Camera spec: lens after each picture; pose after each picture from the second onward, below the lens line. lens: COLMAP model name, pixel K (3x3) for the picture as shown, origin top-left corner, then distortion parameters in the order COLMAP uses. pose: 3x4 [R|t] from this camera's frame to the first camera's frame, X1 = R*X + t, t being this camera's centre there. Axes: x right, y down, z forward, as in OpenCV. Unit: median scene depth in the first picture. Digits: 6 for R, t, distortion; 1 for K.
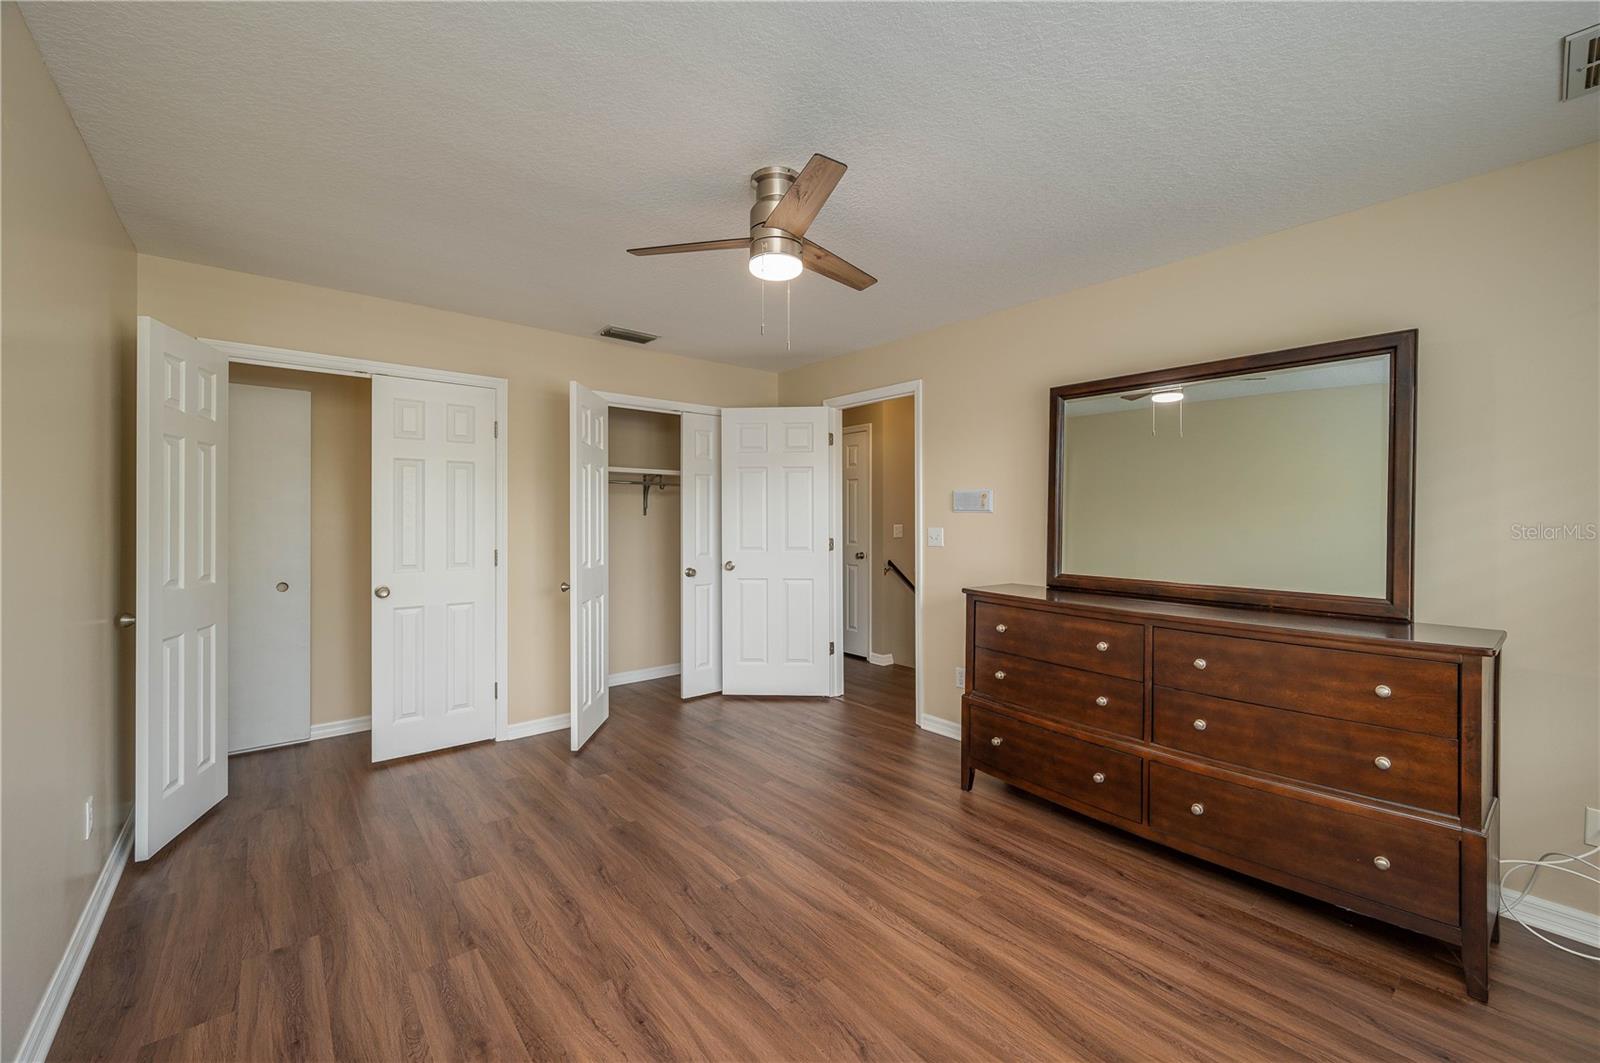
lens RADIAL K [[632.4, 0, 800.0], [0, 632.4, 531.5], [0, 0, 1]] dist [-0.000043, -0.000008]
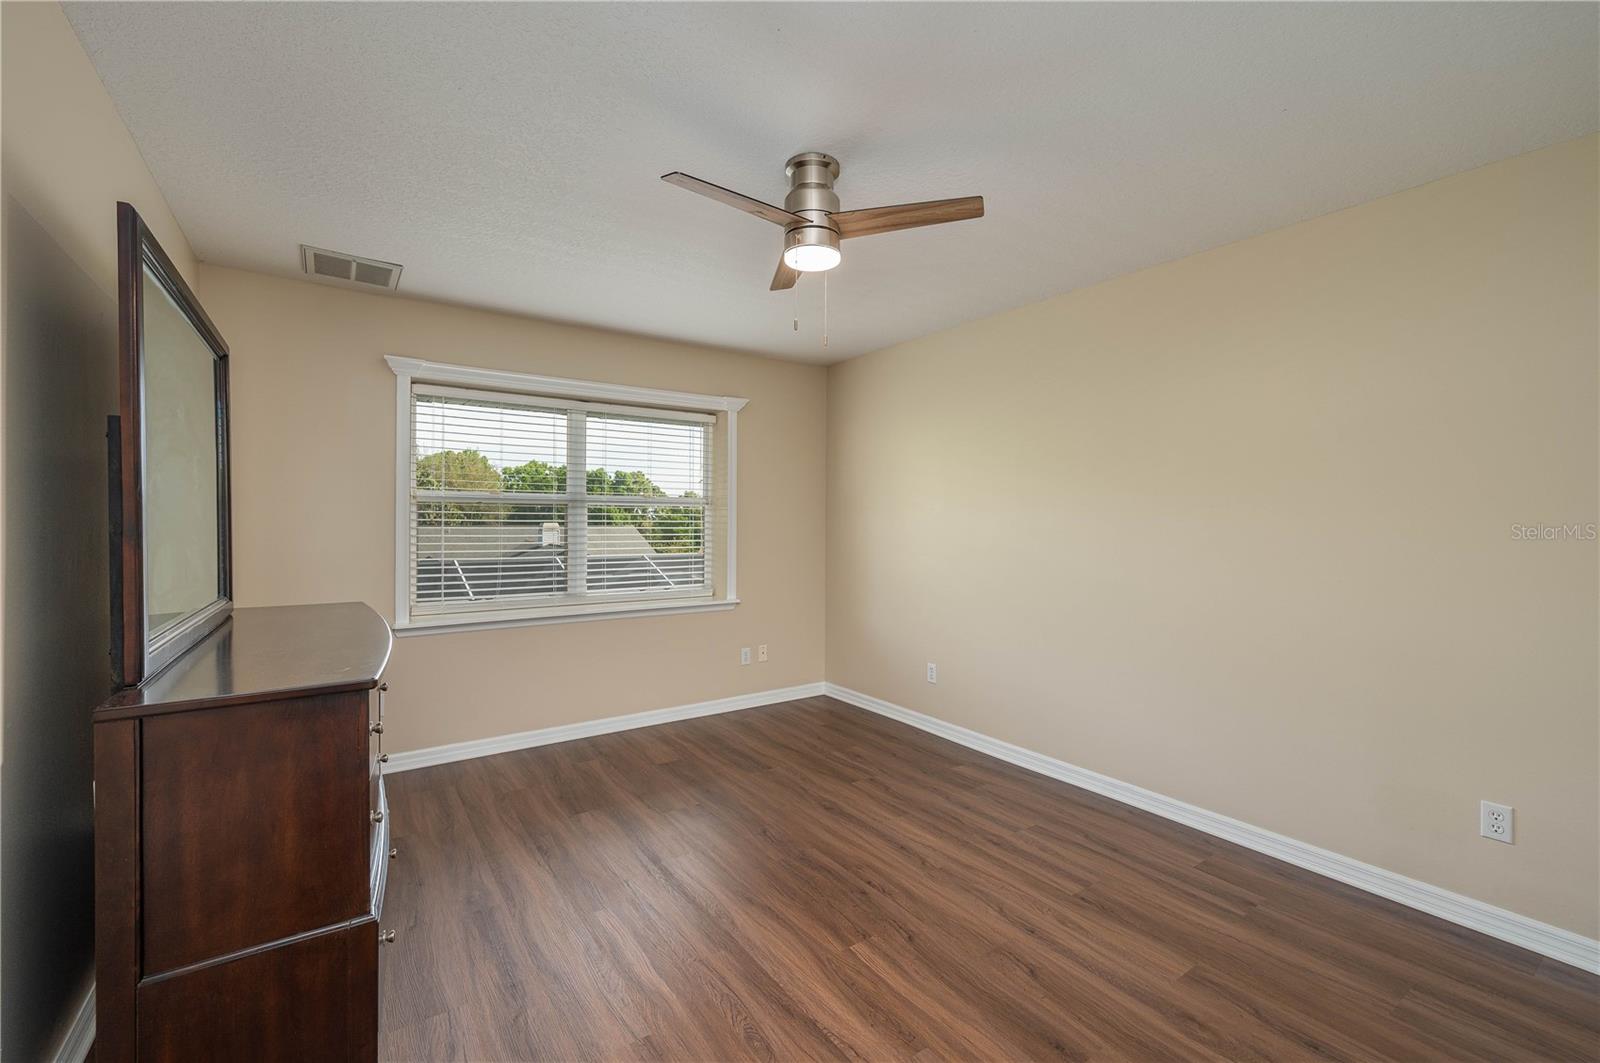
lens RADIAL K [[665.5, 0, 800.0], [0, 665.5, 531.5], [0, 0, 1]] dist [0.000020, -0.000004]
pose [[-0.995532, -0.007510, 0.094129, -0.123696], [-0.004284, 0.999398, 0.034423, -0.039700], [-0.094331, 0.033866, -0.994965, 2.152207]]
